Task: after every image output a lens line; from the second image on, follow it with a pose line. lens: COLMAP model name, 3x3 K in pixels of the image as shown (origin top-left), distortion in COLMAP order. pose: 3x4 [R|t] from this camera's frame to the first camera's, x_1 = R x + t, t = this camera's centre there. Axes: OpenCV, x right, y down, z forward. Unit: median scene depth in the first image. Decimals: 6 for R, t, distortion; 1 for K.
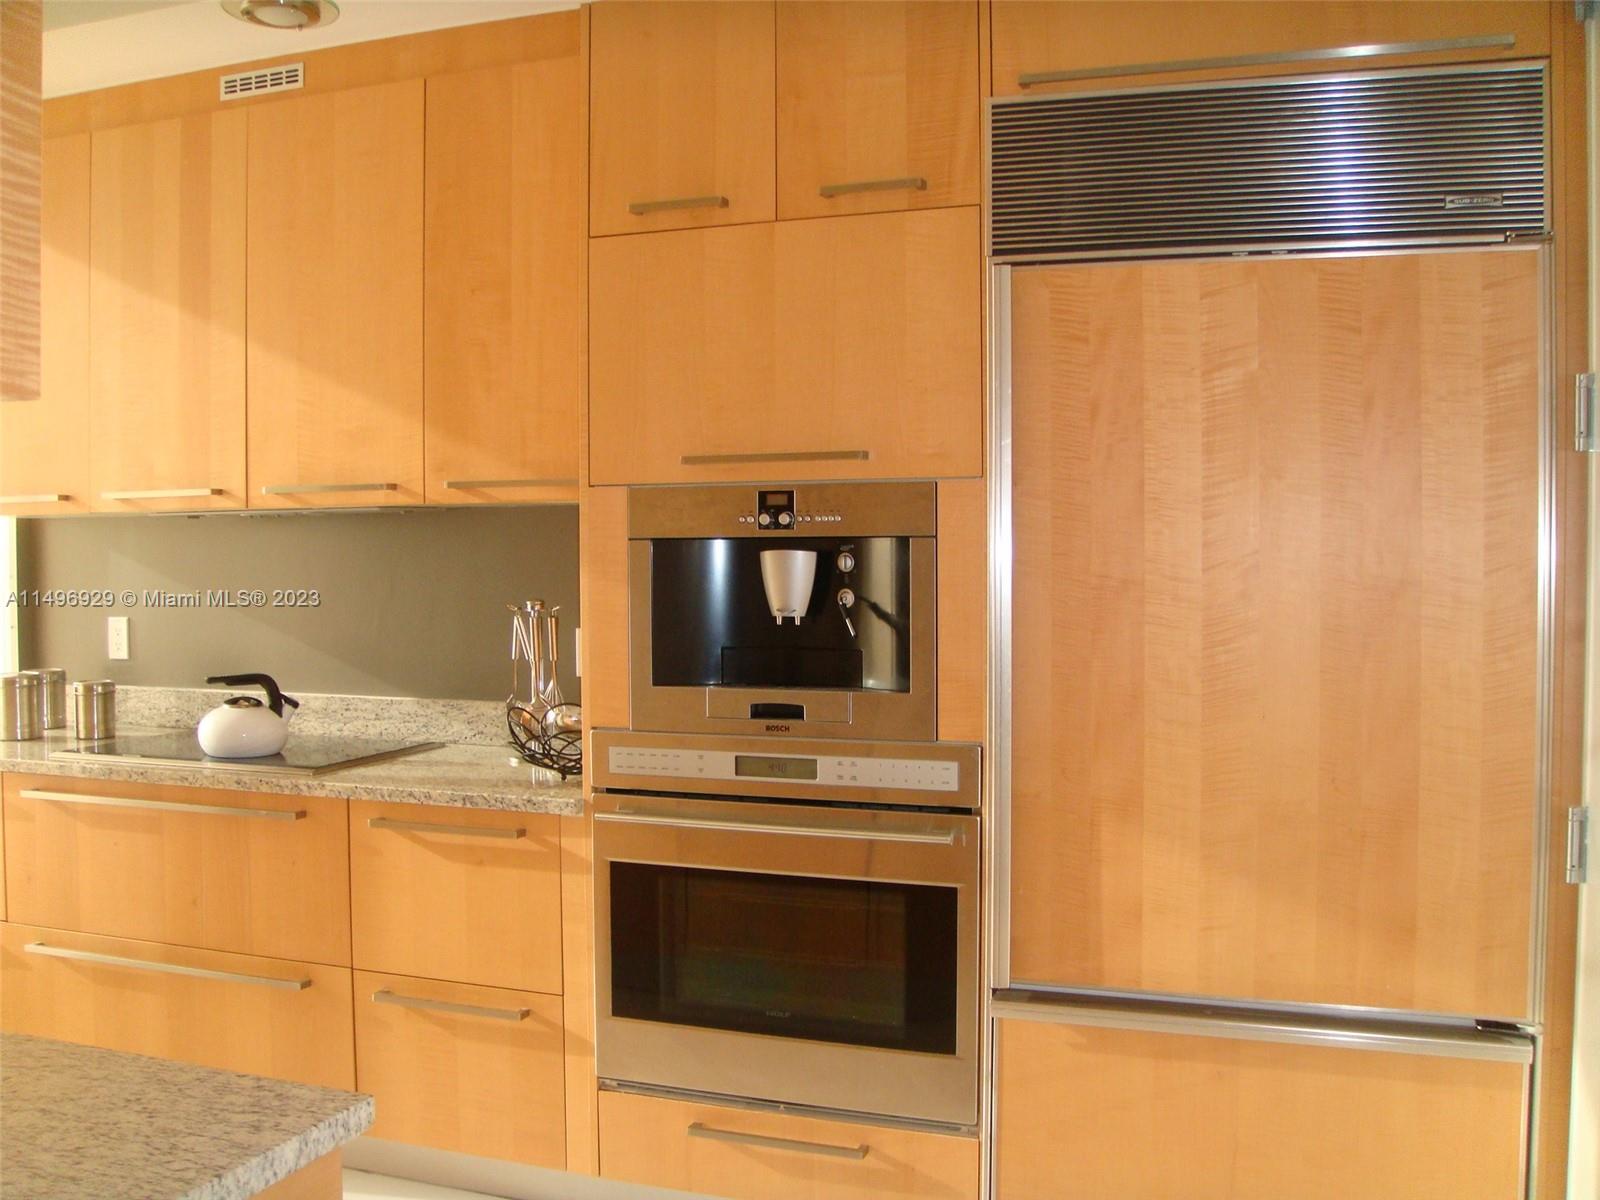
lens RADIAL K [[1517.3, 0, 800.0], [0, 1517.3, 600.0], [0, 0, 1]] dist [-0.213504, 0.147450]
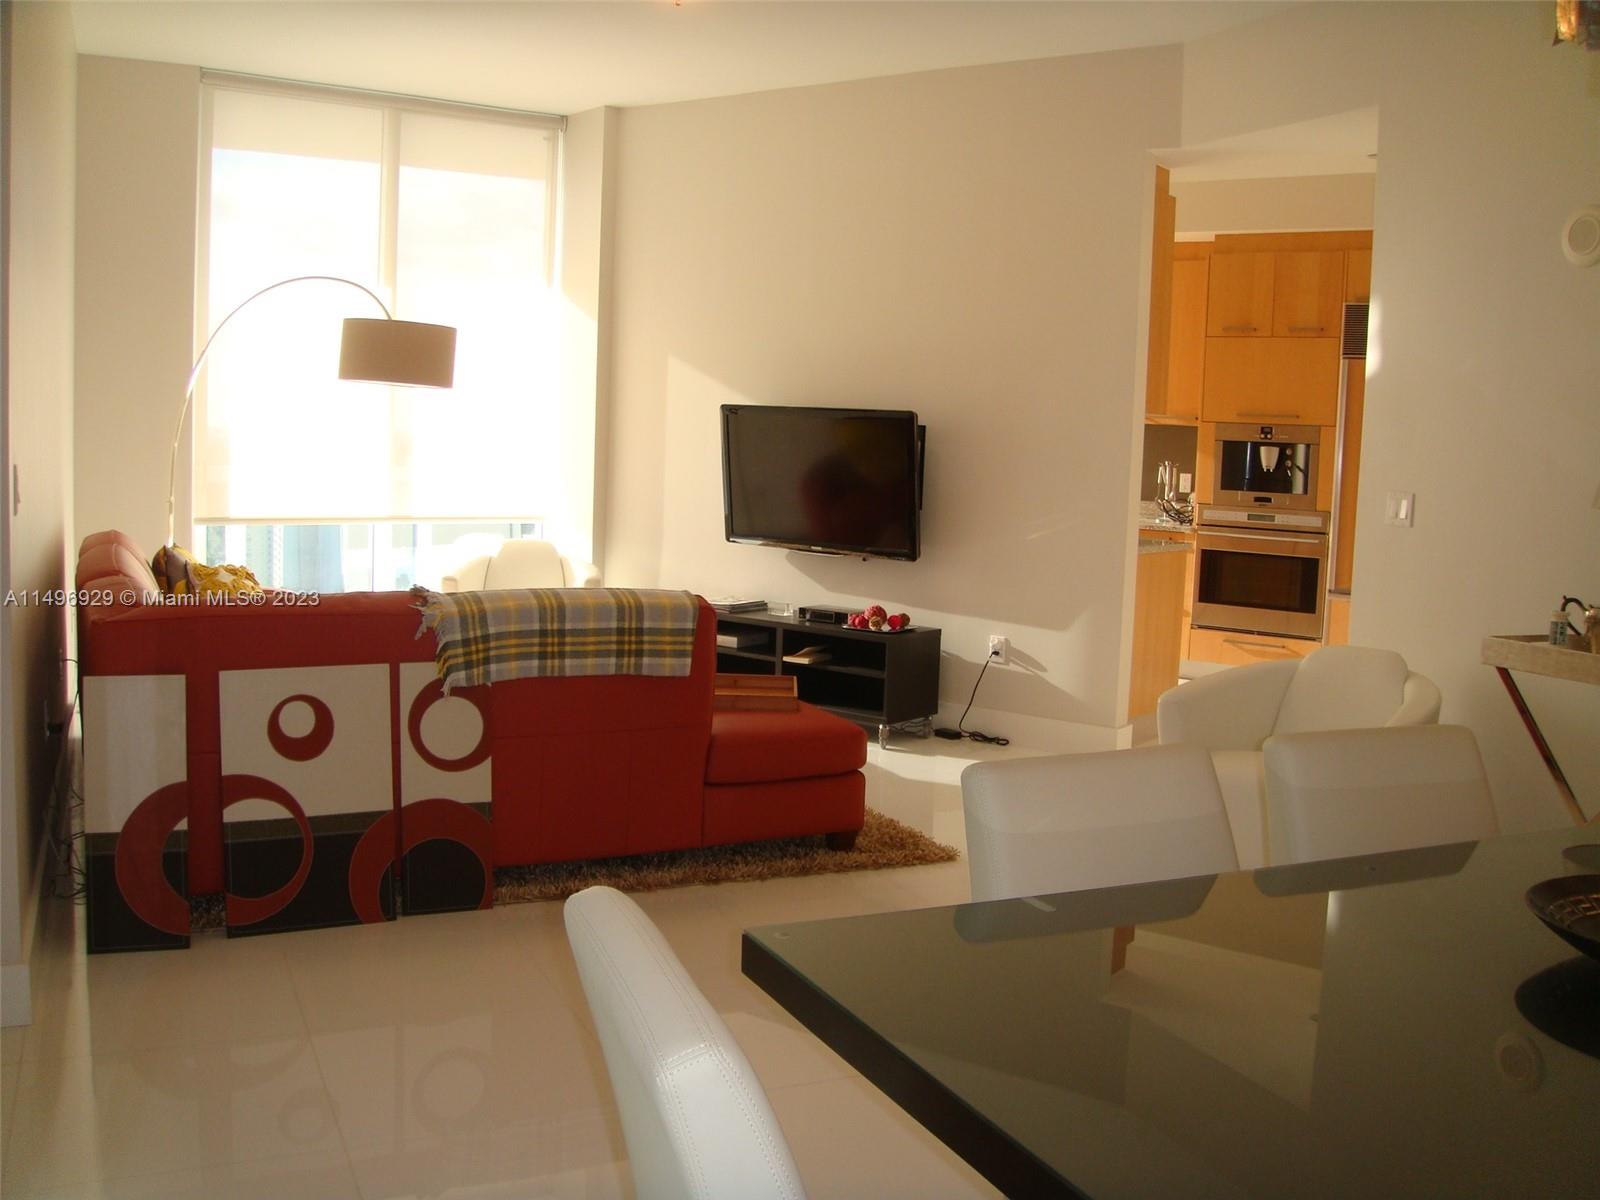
lens RADIAL K [[1517.3, 0, 800.0], [0, 1517.3, 600.0], [0, 0, 1]] dist [-0.213504, 0.147450]
pose [[0.964051, 0.064794, -0.257696, -0.126029], [-0.046292, 0.995938, 0.077236, 0.084996], [0.261654, -0.062530, 0.963134, -2.075588]]
